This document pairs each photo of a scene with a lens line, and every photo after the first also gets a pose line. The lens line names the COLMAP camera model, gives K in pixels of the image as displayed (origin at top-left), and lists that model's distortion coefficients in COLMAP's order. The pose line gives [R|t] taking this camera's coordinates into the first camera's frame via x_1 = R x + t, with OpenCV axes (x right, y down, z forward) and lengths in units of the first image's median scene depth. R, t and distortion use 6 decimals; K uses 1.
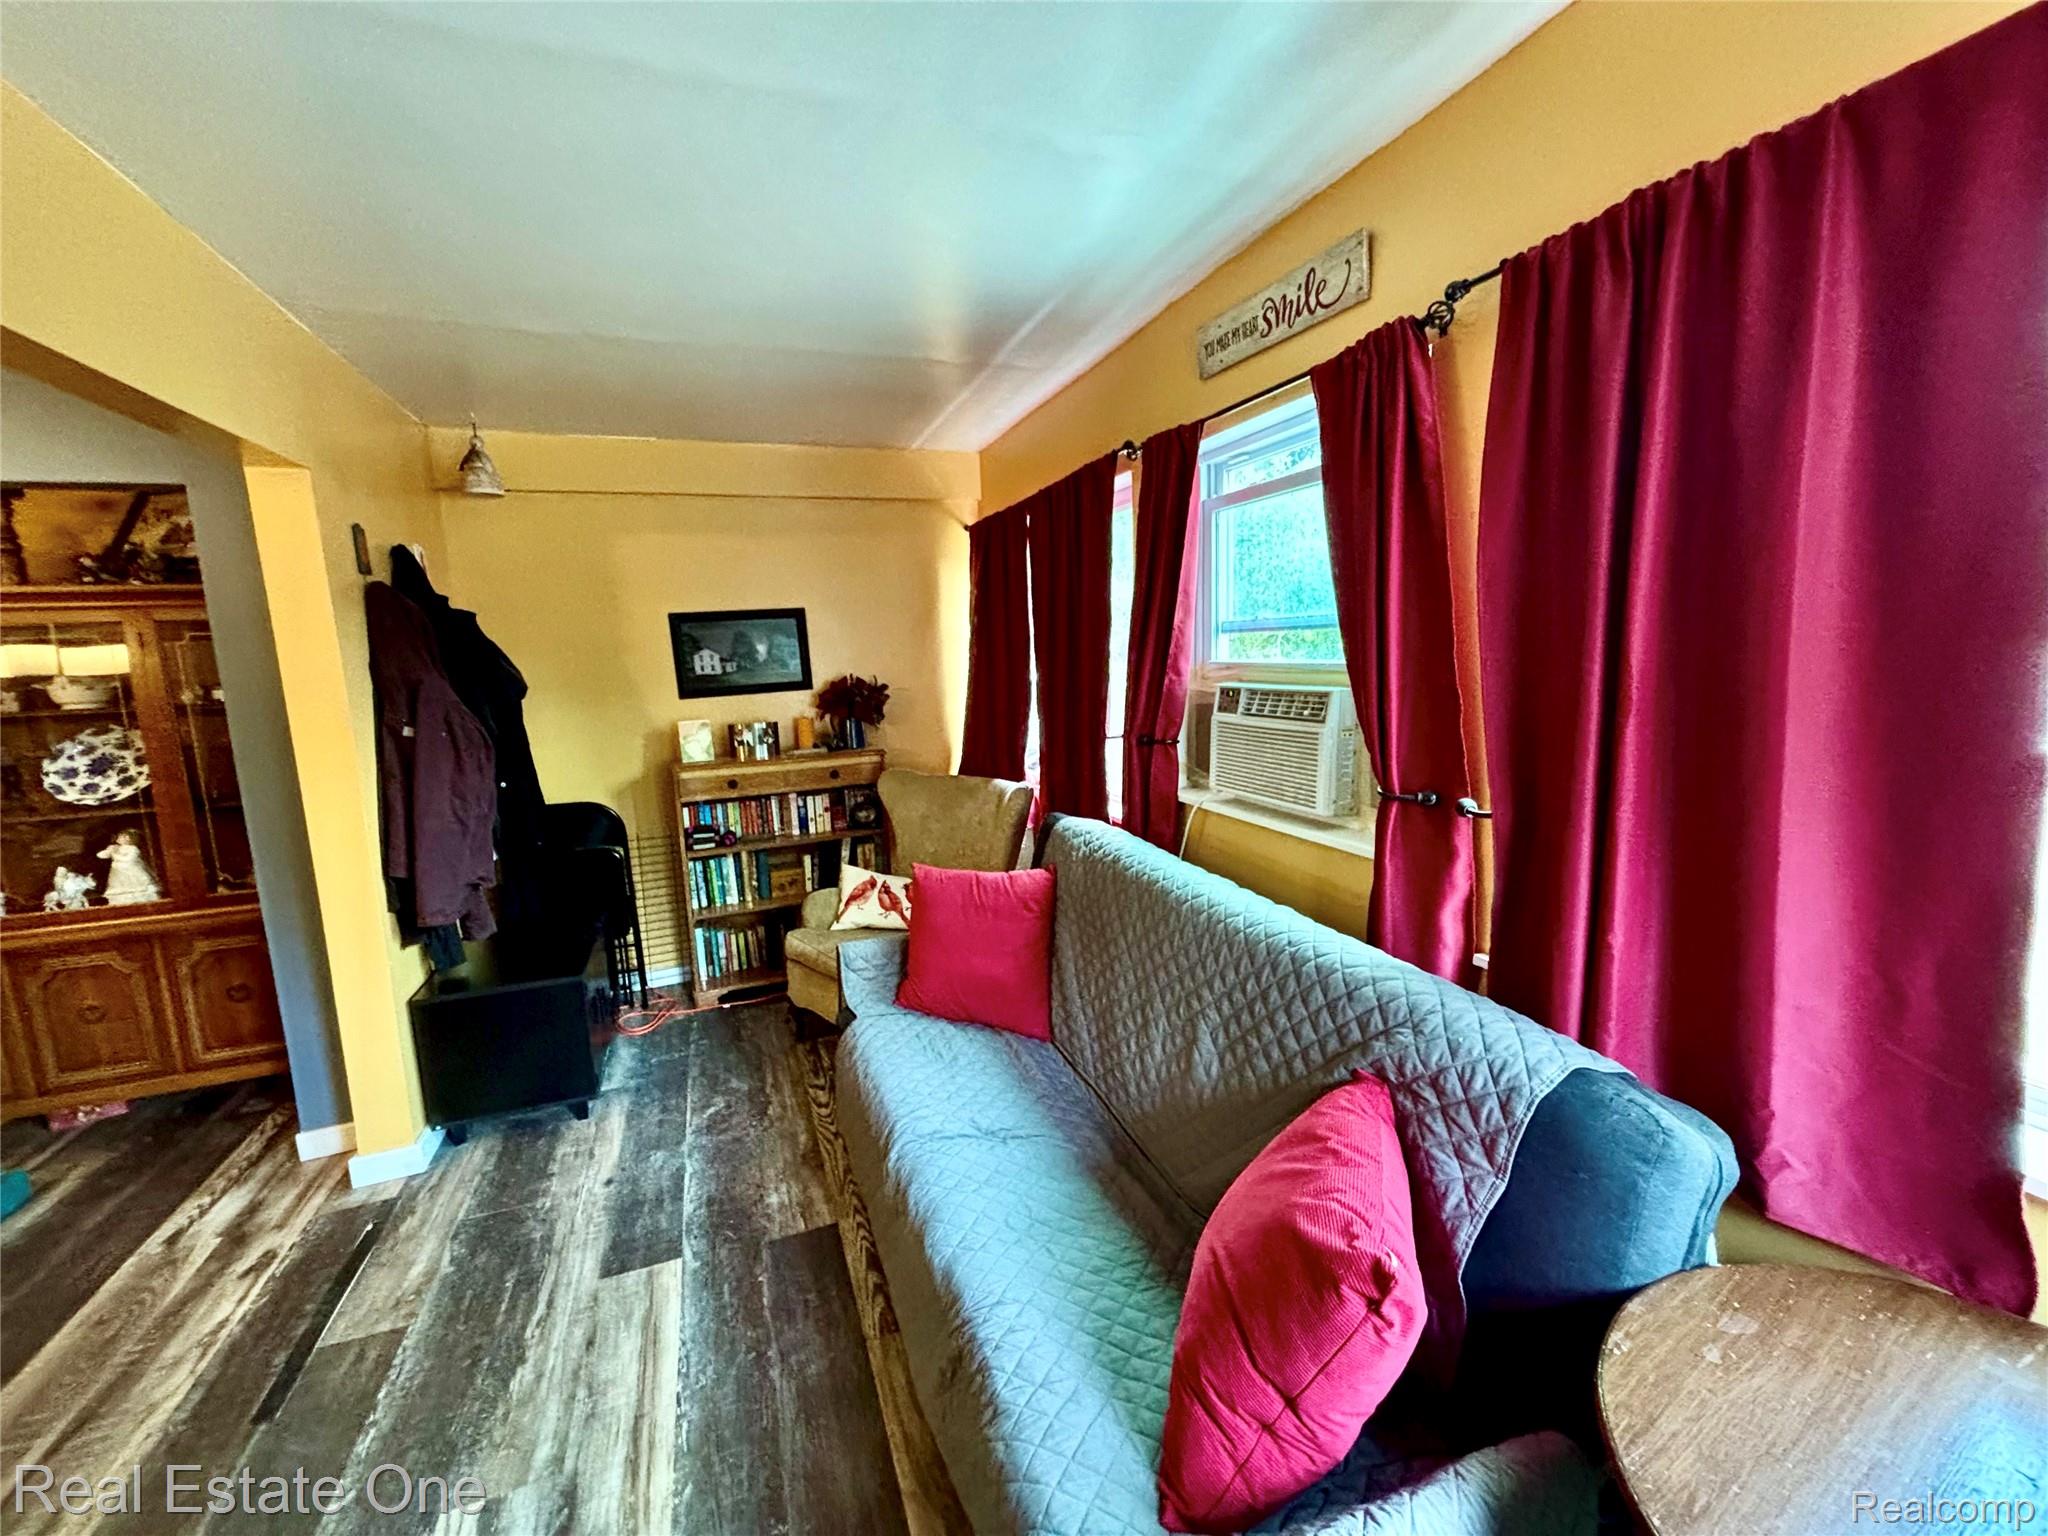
lens RADIAL K [[823.4, 0, 1024.0], [0, 823.4, 768.0], [0, 0, 1]] dist [0.021939, -0.009489]
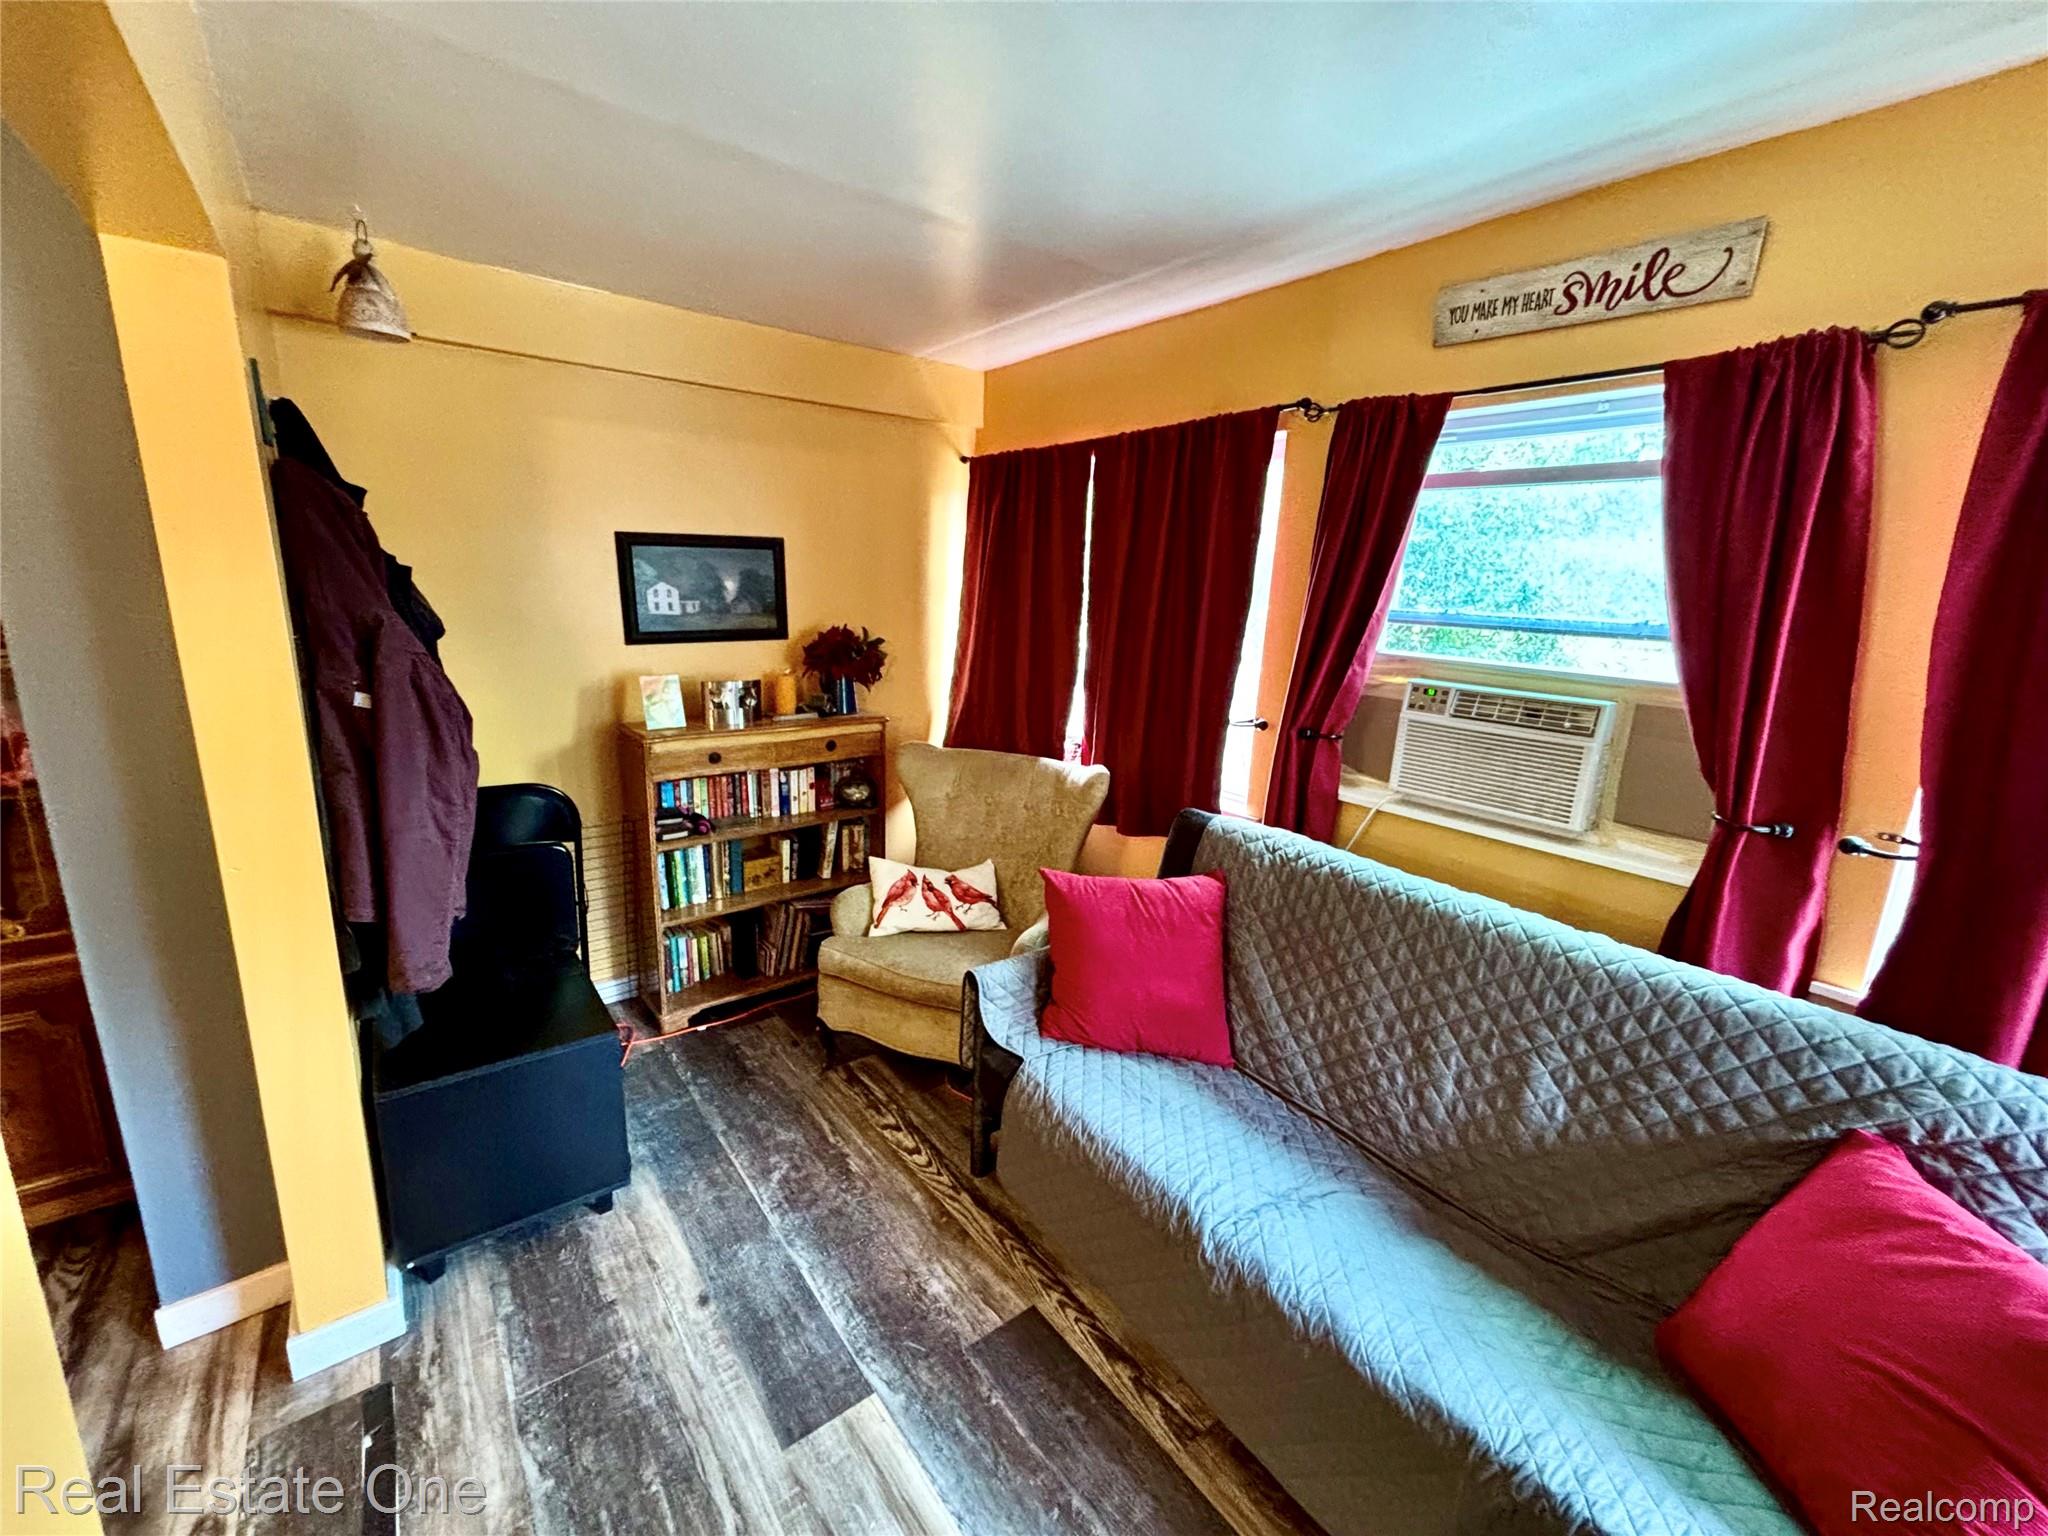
lens RADIAL K [[815.5, 0, 1024.0], [0, 815.5, 768.0], [0, 0, 1]] dist [0.003364, 0.000033]
pose [[0.951317, 0.006880, 0.308138, -0.424122], [-0.030586, 0.996923, 0.072172, -0.050197], [-0.306693, -0.078083, 0.948600, 0.218099]]
